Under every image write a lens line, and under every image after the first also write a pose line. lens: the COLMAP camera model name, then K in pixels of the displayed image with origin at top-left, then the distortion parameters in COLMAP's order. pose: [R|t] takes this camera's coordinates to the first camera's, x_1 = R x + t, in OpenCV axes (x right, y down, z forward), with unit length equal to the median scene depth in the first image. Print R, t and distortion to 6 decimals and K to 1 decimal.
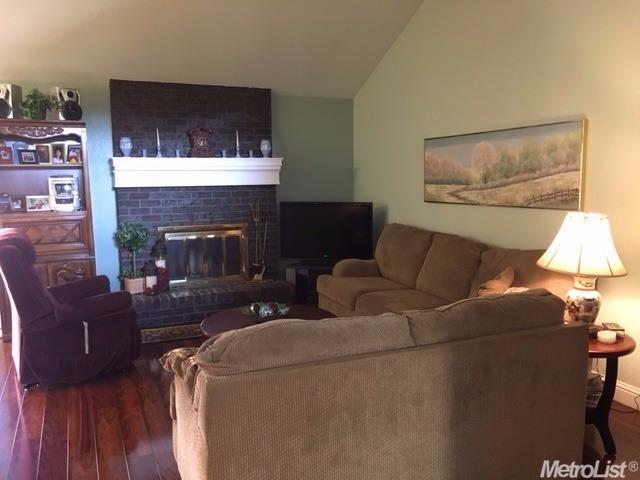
lens RADIAL K [[550.3, 0, 320.4], [0, 550.3, 239.2], [0, 0, 1]] dist [0.063032, -0.065630]
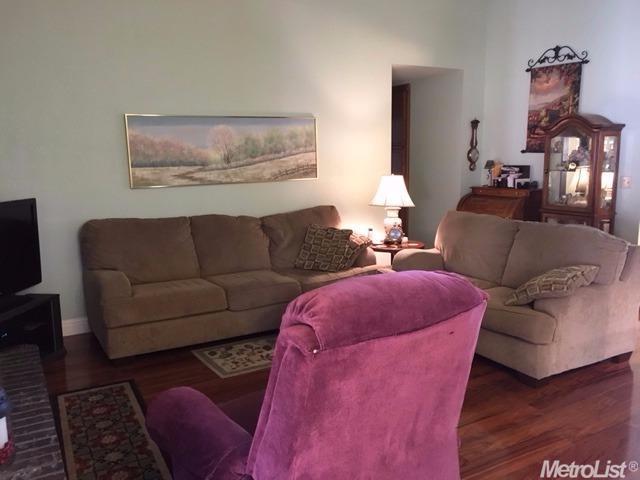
lens RADIAL K [[550.3, 0, 320.5], [0, 550.3, 240.5], [0, 0, 1]] dist [0.063032, -0.065630]
pose [[-0.133004, -0.128203, 0.982789, -0.859765], [0.142933, 0.978752, 0.147020, -0.088950], [-0.980755, 0.160027, -0.111853, 1.002946]]
